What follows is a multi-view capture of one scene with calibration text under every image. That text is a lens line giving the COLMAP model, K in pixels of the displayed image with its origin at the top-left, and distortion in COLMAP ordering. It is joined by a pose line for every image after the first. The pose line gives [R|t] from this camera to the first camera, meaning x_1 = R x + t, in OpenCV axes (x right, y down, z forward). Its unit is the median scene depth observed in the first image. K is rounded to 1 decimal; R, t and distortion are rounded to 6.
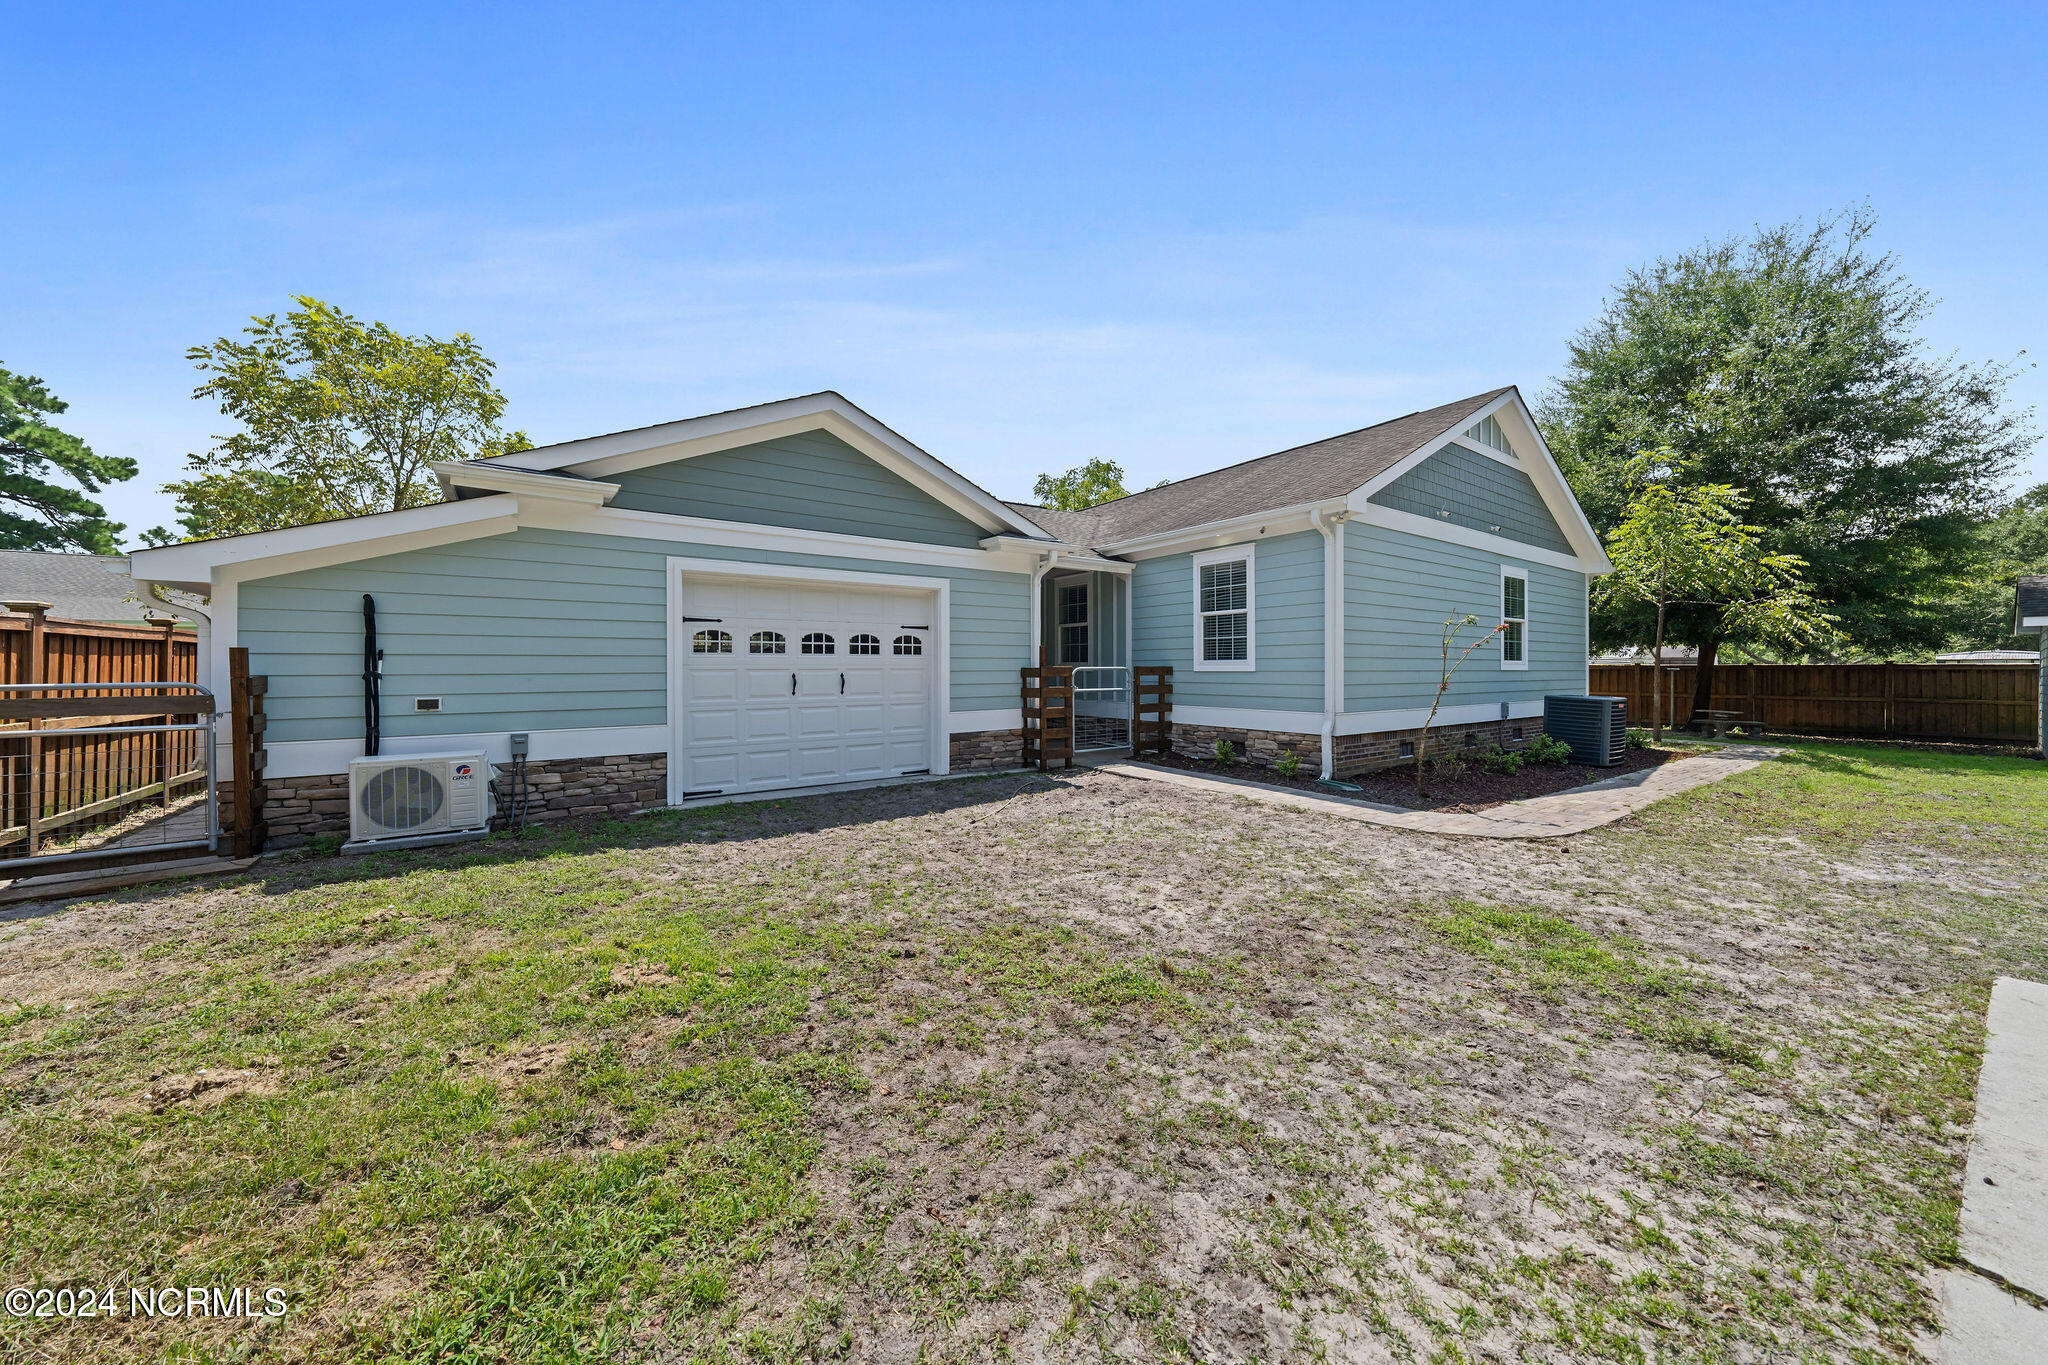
lens RADIAL K [[695.0, 0, 1034.2], [0, 695.0, 677.5], [0, 0, 1]] dist [-0.000961, -0.000049]
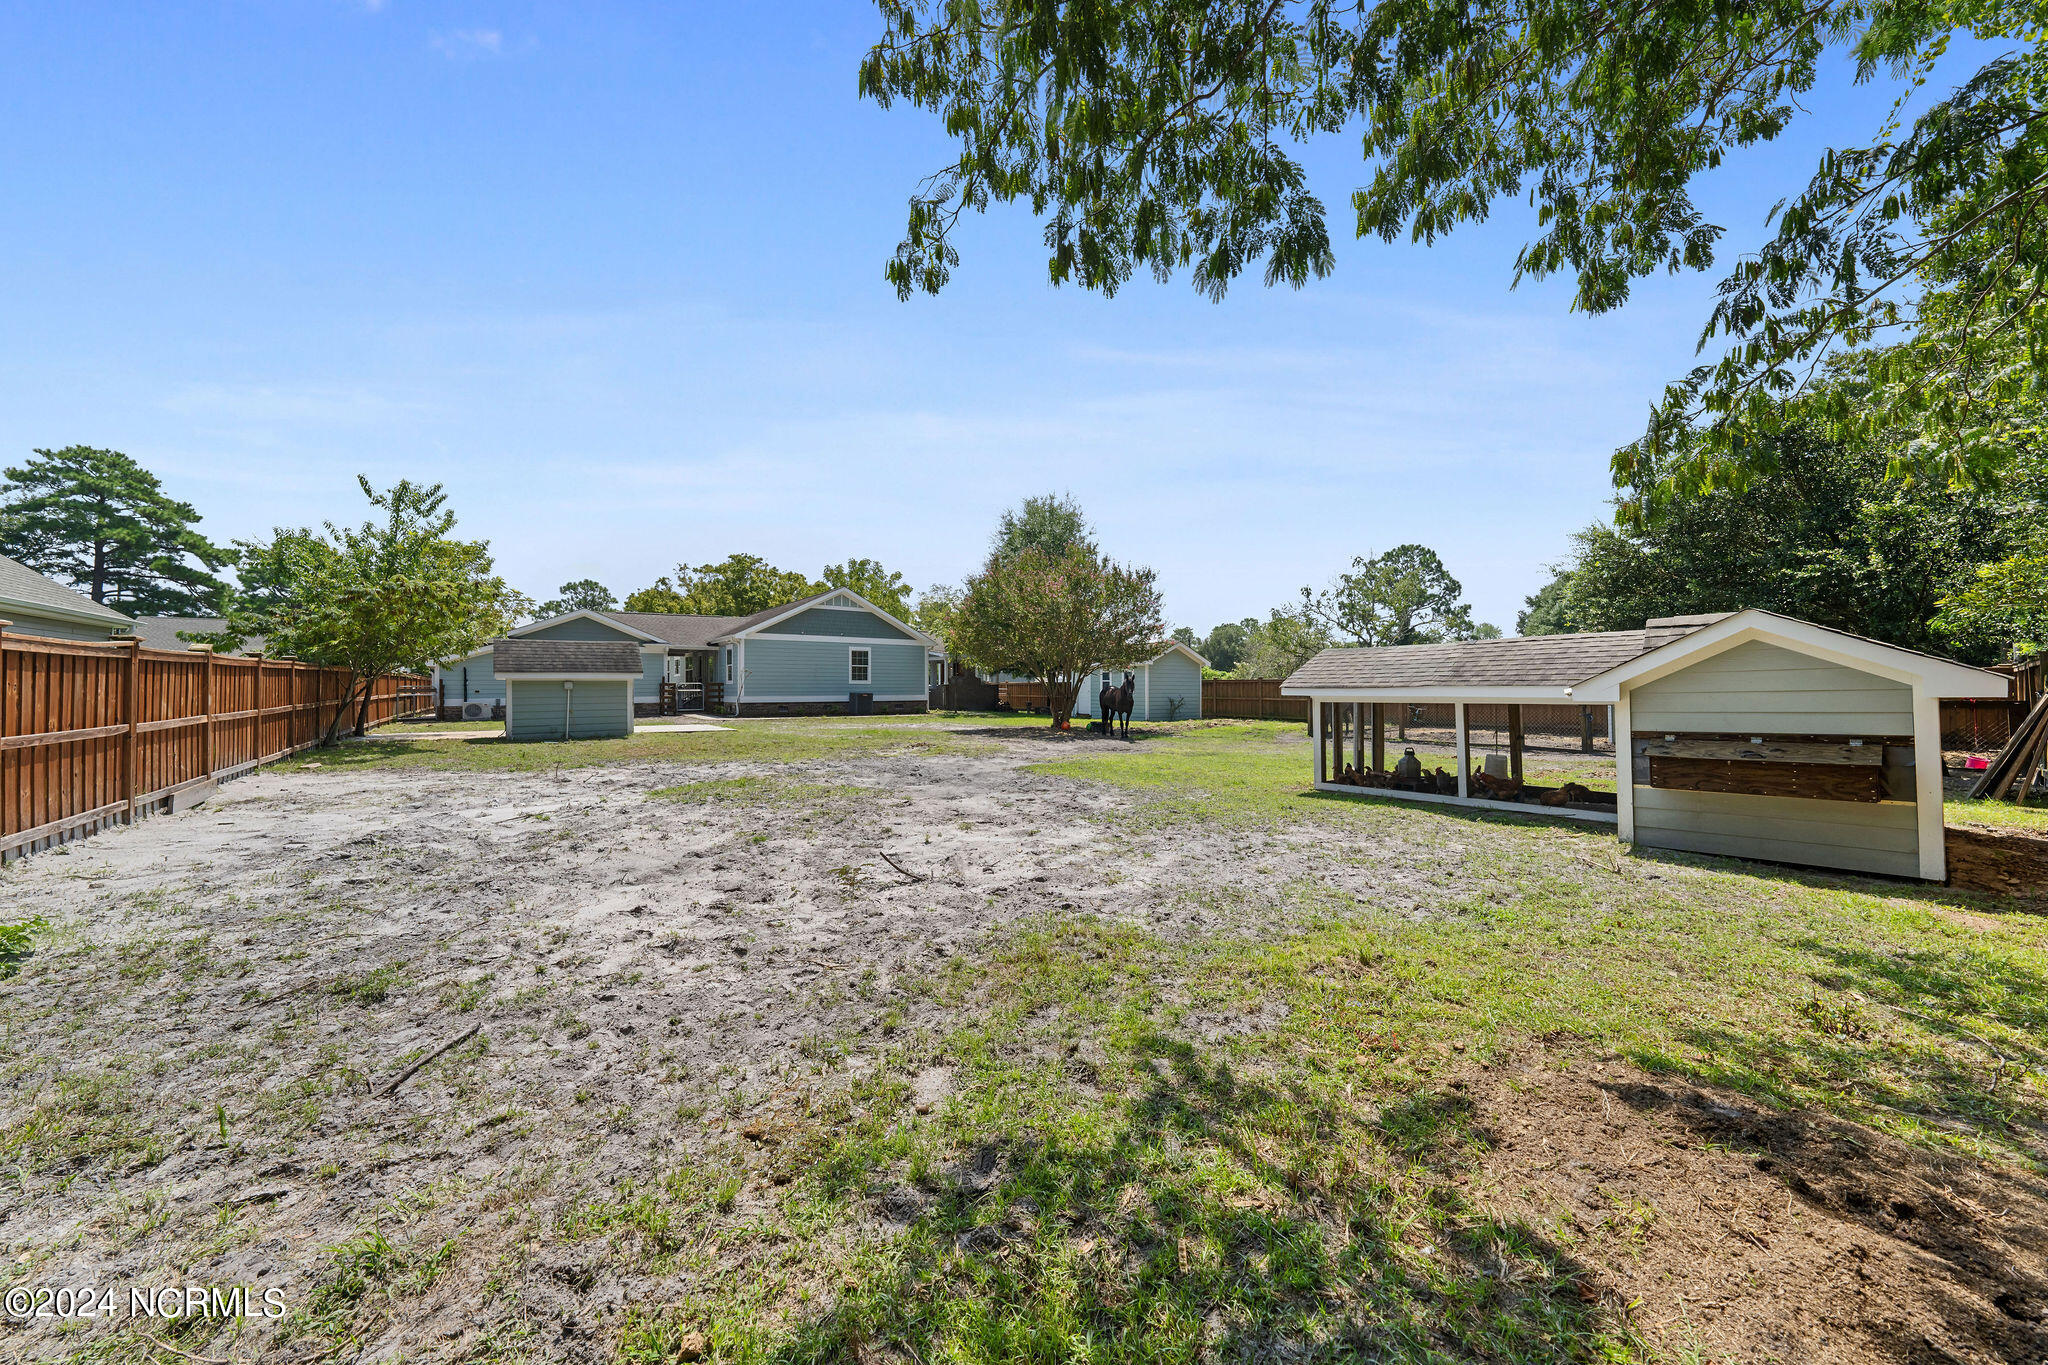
lens RADIAL K [[695.0, 0, 1034.2], [0, 695.0, 677.5], [0, 0, 1]] dist [-0.000961, -0.000049]
pose [[0.999636, -0.001555, 0.026922, 0.445968], [0.002251, 0.999663, -0.025873, 0.012632], [-0.026872, 0.025924, 0.999303, -0.614957]]
